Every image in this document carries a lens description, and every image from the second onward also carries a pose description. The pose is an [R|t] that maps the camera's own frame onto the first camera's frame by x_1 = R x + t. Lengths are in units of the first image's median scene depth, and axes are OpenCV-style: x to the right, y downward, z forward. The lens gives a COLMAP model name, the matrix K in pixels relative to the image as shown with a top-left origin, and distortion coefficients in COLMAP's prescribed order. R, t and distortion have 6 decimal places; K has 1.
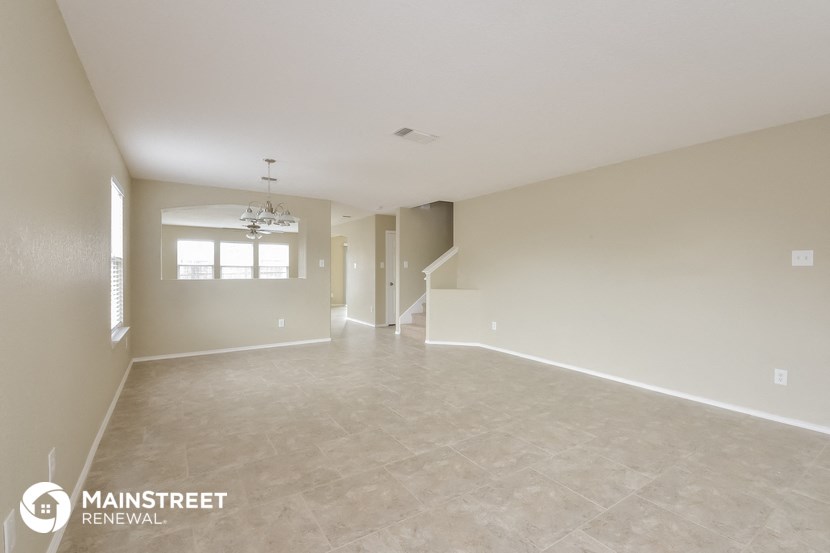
lens RADIAL K [[370.5, 0, 418.6], [0, 370.5, 270.6], [0, 0, 1]] dist [-0.001191, -0.000399]
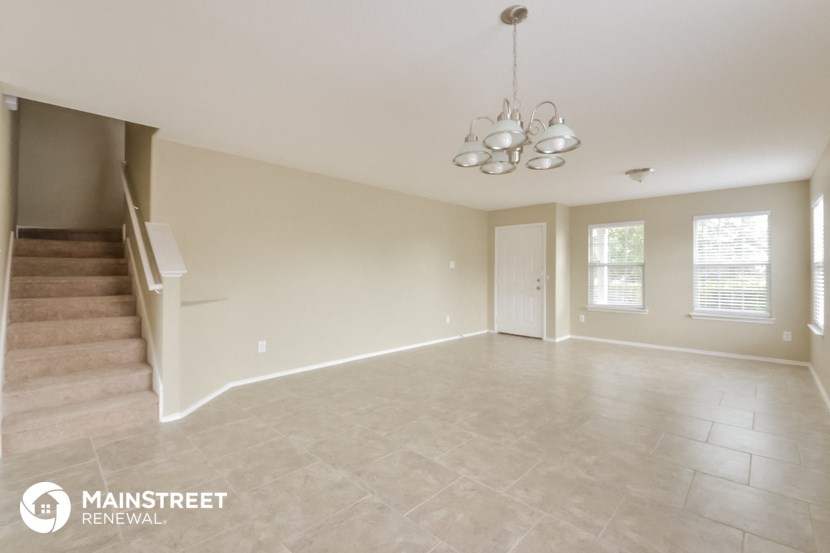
lens RADIAL K [[370.5, 0, 418.6], [0, 370.5, 270.6], [0, 0, 1]] dist [-0.001191, -0.000399]
pose [[-0.227192, -0.005581, 0.973834, -0.873962], [-0.005075, 0.999977, 0.004547, -0.006490], [-0.973837, -0.003909, -0.227215, 1.330961]]
